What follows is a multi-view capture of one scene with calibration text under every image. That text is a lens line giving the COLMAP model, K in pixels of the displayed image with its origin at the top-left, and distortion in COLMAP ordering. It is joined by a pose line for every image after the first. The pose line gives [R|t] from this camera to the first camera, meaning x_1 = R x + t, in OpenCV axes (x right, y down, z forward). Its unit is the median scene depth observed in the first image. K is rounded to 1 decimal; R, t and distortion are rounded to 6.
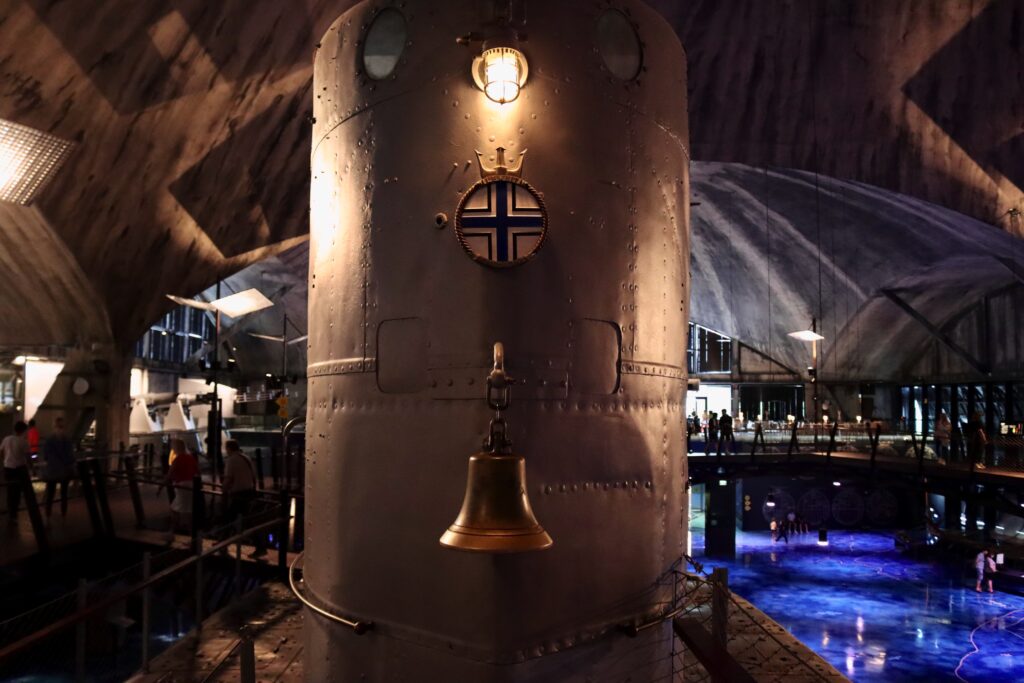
lens RADIAL K [[862.9, 0, 504.6], [0, 862.9, 340.4], [0, 0, 1]] dist [-0.101324, 0.024843]
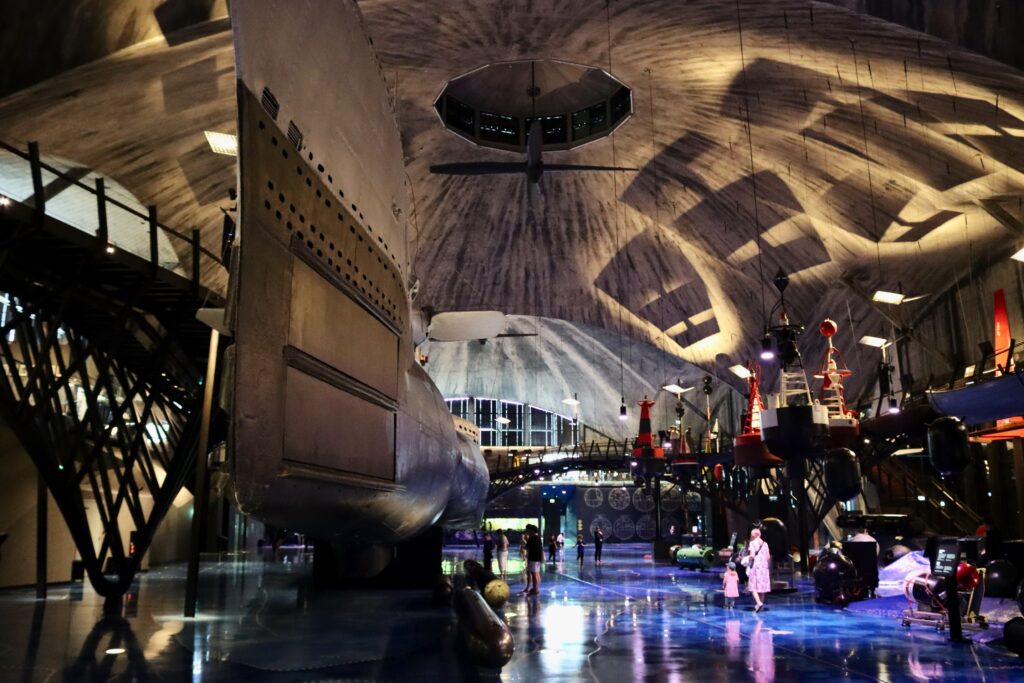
lens RADIAL K [[862.9, 0, 517.3], [0, 862.9, 343.2], [0, 0, 1]] dist [-0.101324, 0.024843]
pose [[0.995860, 0.005795, 0.090714, 0.034488], [0.006512, 0.990854, -0.134784, 0.081601], [-0.090665, 0.134817, 0.986714, -0.608719]]
